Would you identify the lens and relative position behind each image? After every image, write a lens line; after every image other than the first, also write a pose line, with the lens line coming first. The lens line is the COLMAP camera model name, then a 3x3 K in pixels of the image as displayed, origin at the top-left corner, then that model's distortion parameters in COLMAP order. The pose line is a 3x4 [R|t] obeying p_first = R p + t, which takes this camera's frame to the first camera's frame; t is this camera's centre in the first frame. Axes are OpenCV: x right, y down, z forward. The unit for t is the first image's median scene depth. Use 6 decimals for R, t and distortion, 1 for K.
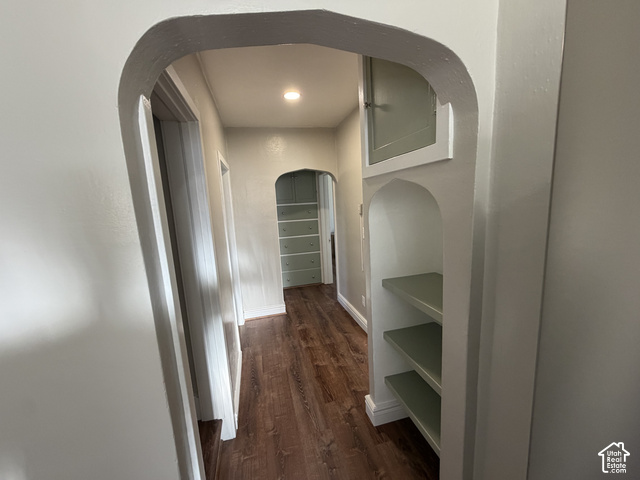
lens RADIAL K [[255.3, 0, 319.9], [0, 255.3, 239.6], [0, 0, 1]] dist [-0.000044, 0.000601]
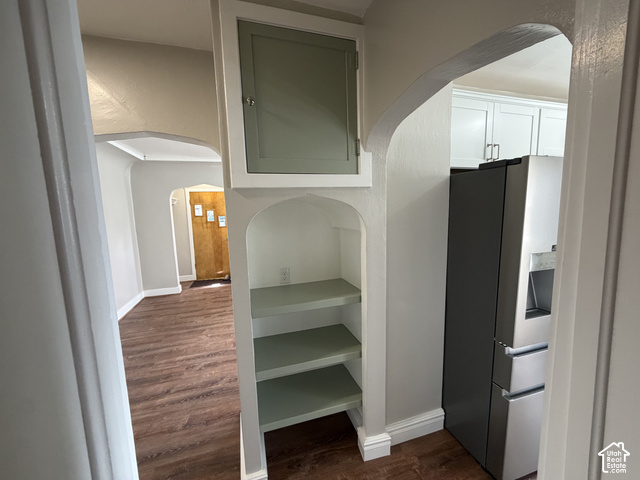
lens RADIAL K [[255.3, 0, 319.3], [0, 255.3, 239.4], [0, 0, 1]] dist [-0.000044, 0.000601]
pose [[-0.051605, -0.062283, 0.996723, -0.640991], [0.186384, 0.979917, 0.070883, -0.099141], [-0.981121, 0.189431, -0.038960, 0.841980]]
